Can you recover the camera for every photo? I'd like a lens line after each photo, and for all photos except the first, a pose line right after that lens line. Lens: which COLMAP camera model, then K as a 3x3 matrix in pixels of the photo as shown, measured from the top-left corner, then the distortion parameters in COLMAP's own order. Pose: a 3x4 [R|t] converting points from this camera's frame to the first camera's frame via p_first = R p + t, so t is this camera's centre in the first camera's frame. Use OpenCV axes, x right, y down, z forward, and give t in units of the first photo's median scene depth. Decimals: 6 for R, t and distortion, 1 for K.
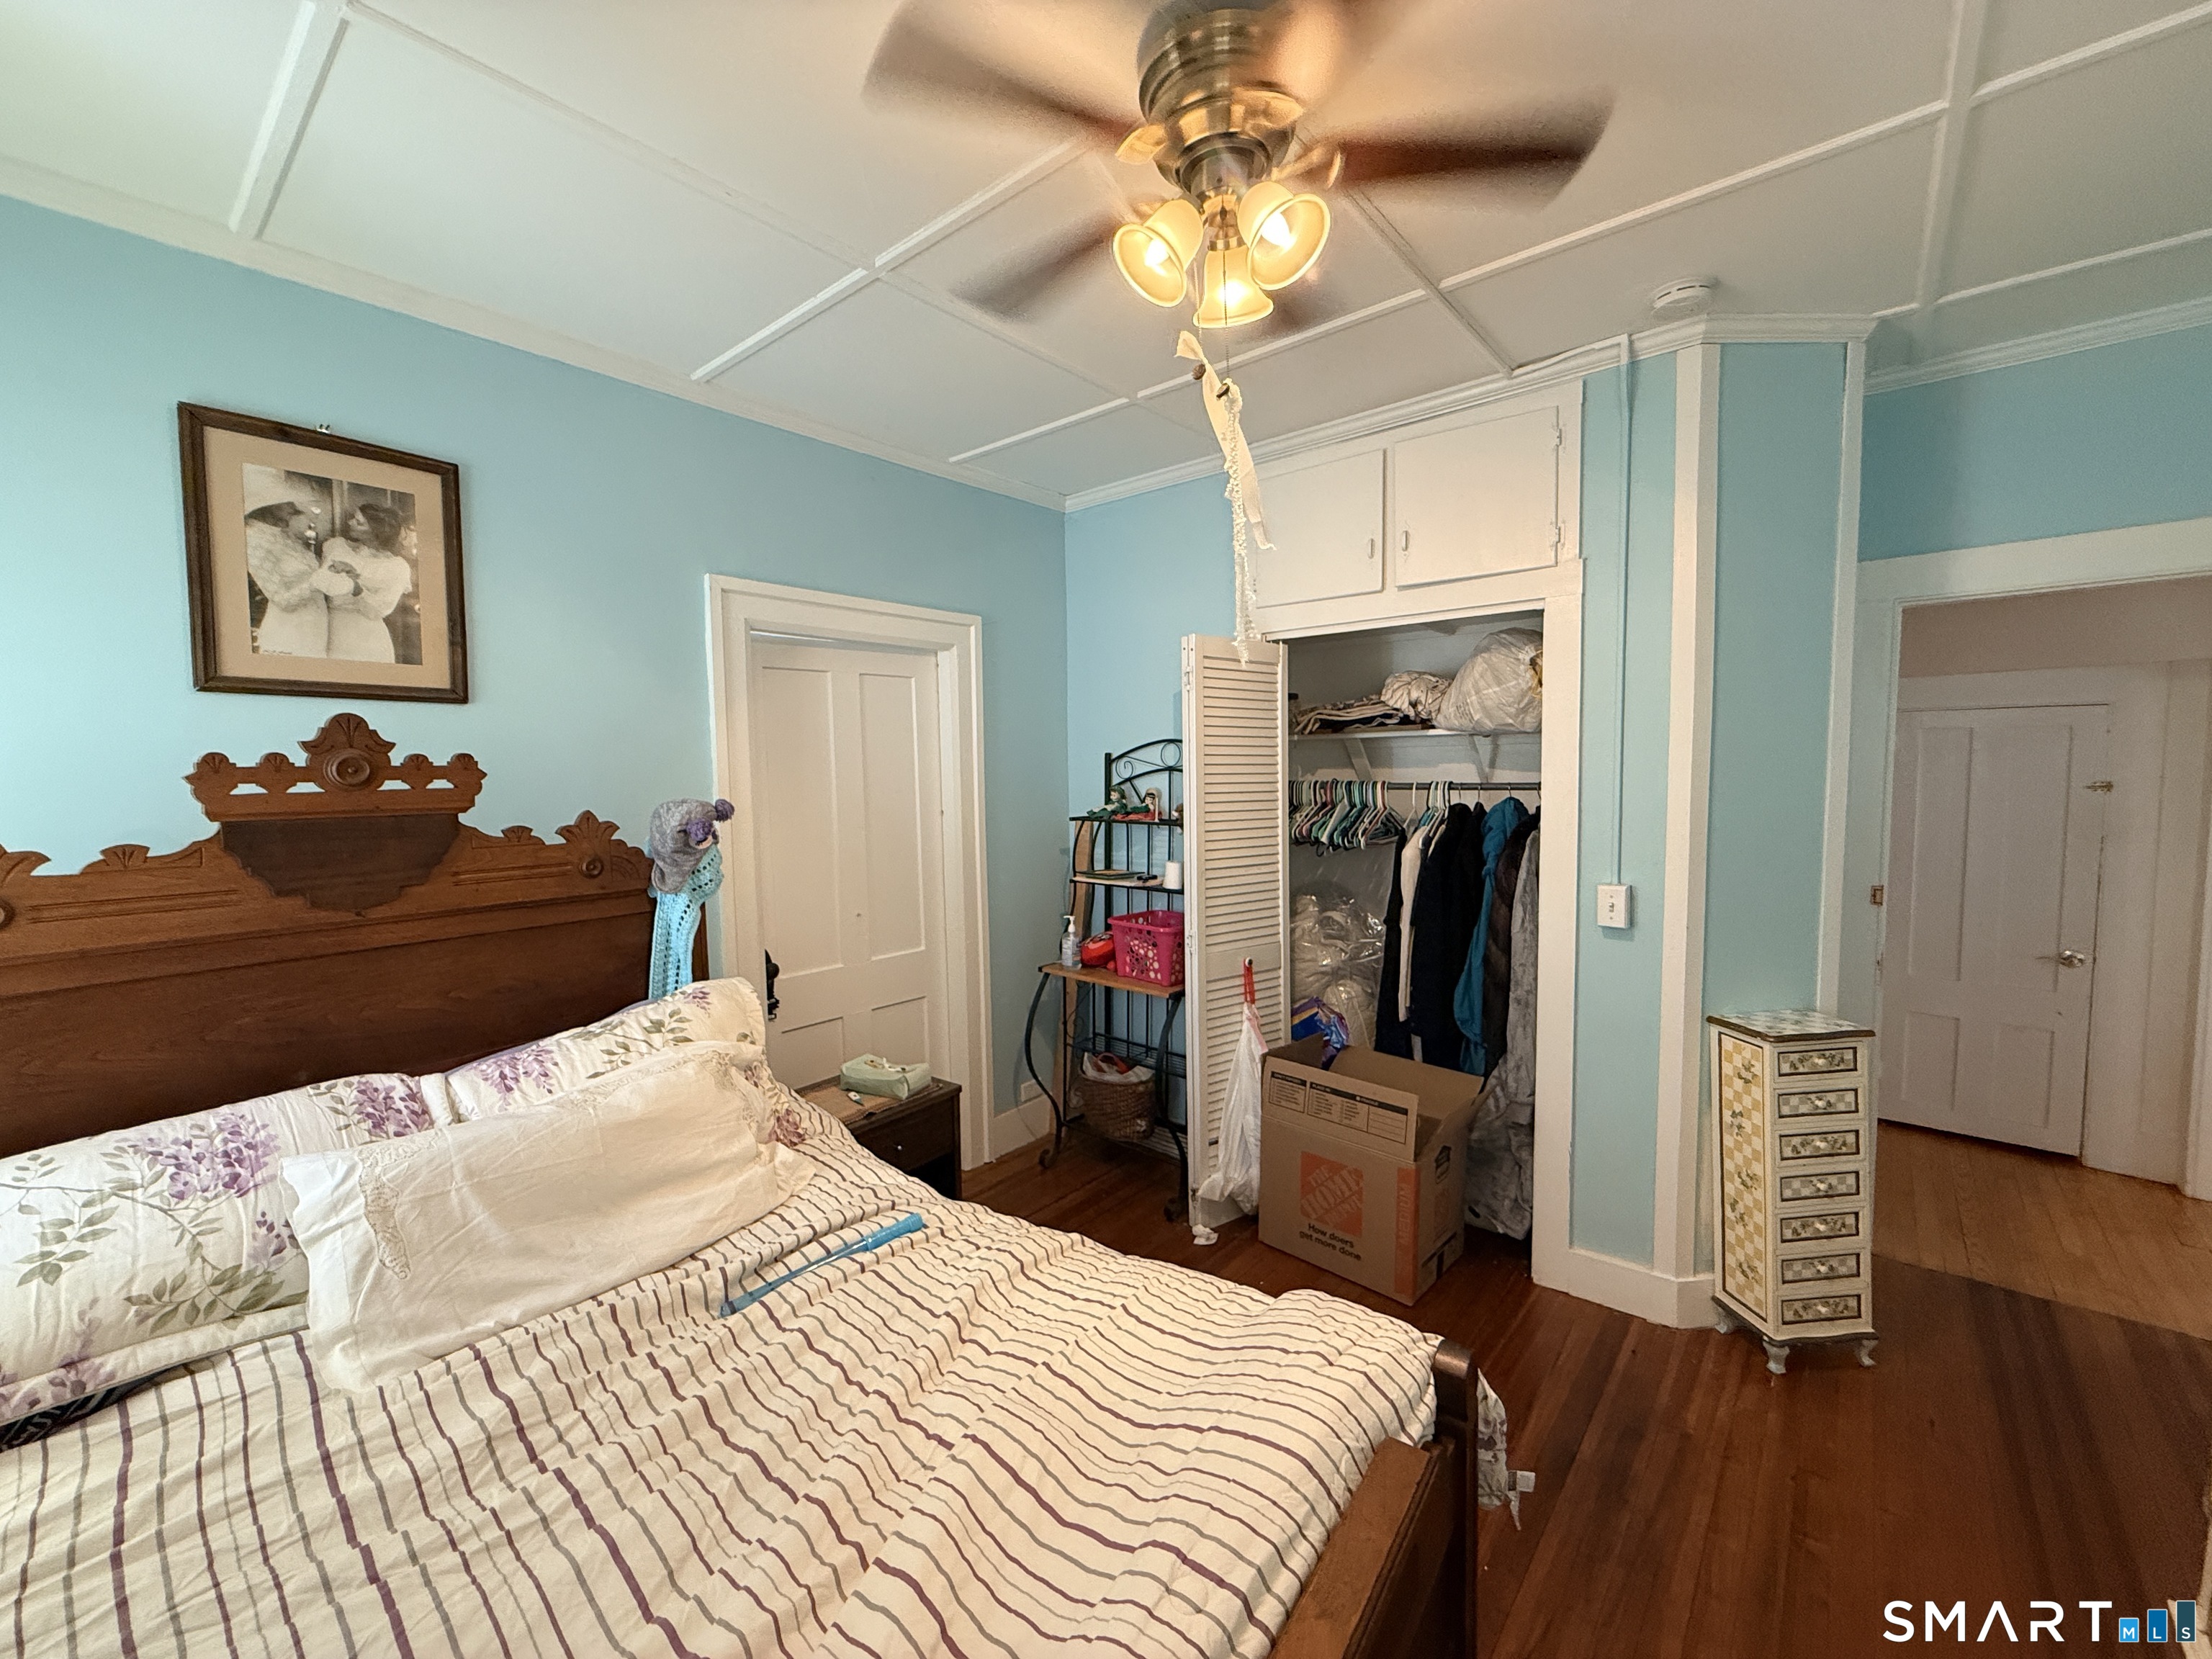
lens RADIAL K [[883.4, 0, 1098.4], [0, 883.4, 827.5], [0, 0, 1]] dist [-0.003594, 0.002306]
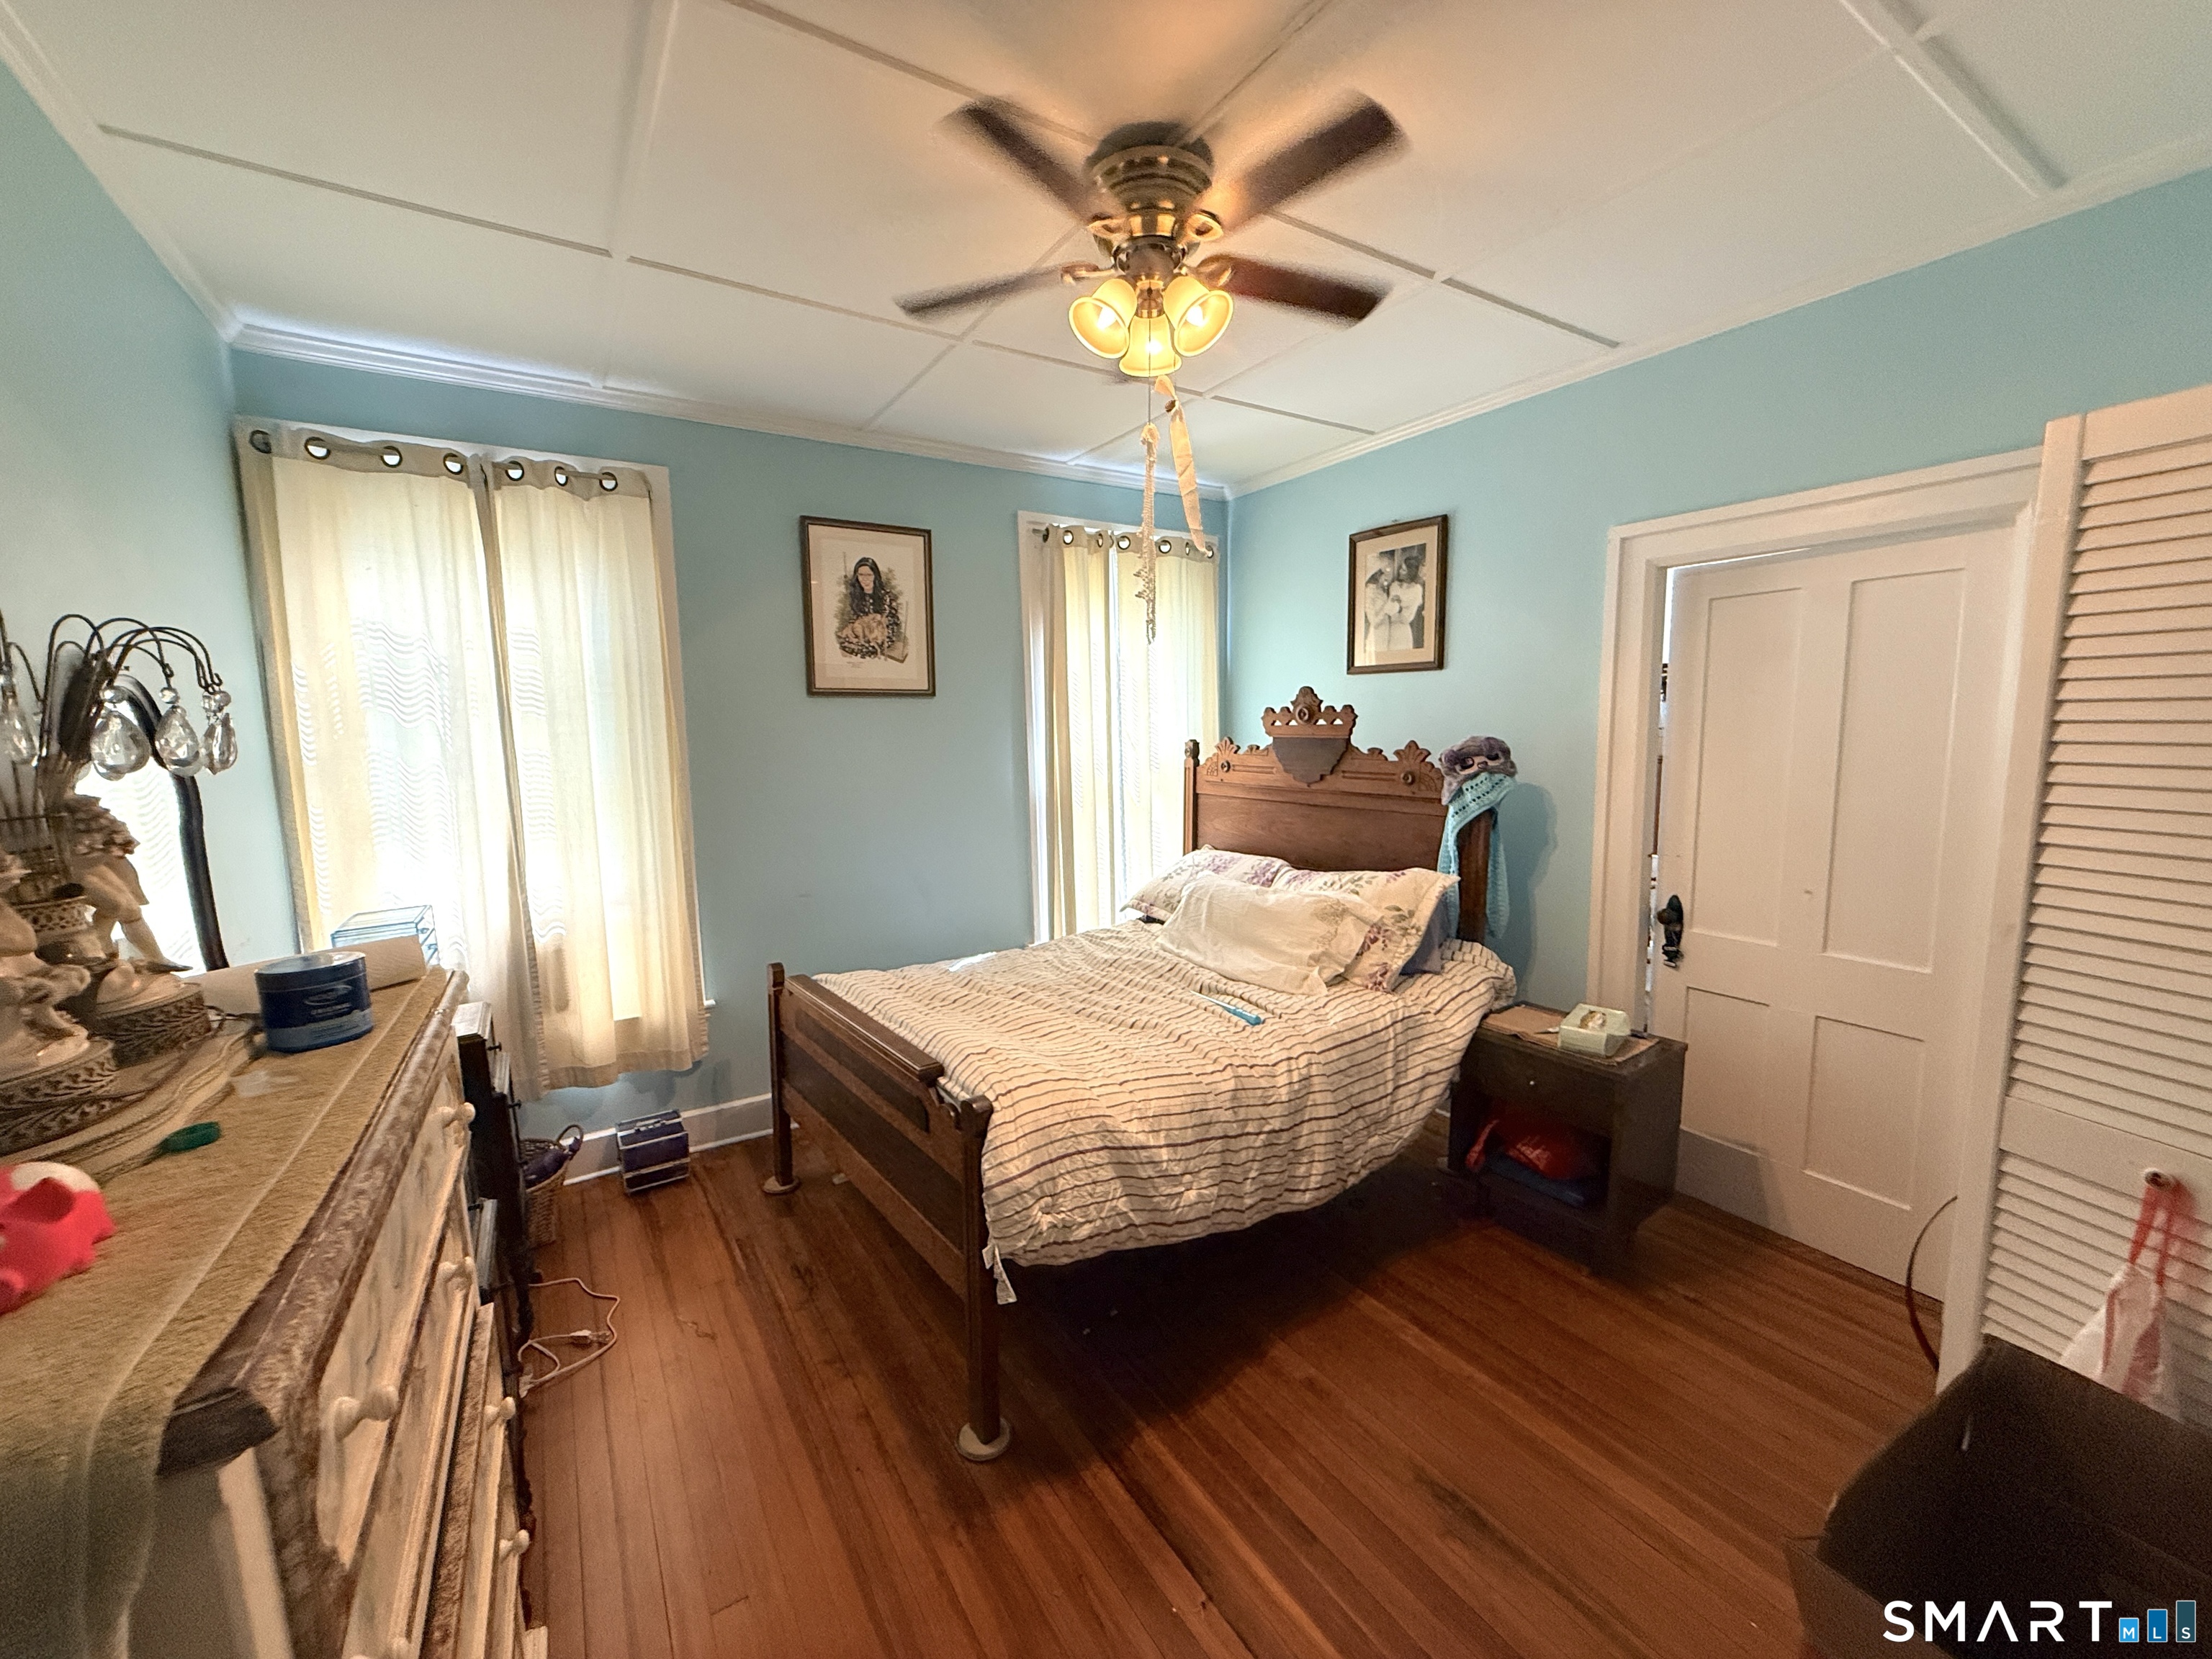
lens RADIAL K [[883.4, 0, 1098.4], [0, 883.4, 827.5], [0, 0, 1]] dist [-0.003594, 0.002306]
pose [[-0.295360, 0.128871, -0.946655, 1.091648], [-0.048790, 0.987533, 0.149659, -0.076500], [0.954139, 0.090390, -0.285390, 0.996907]]
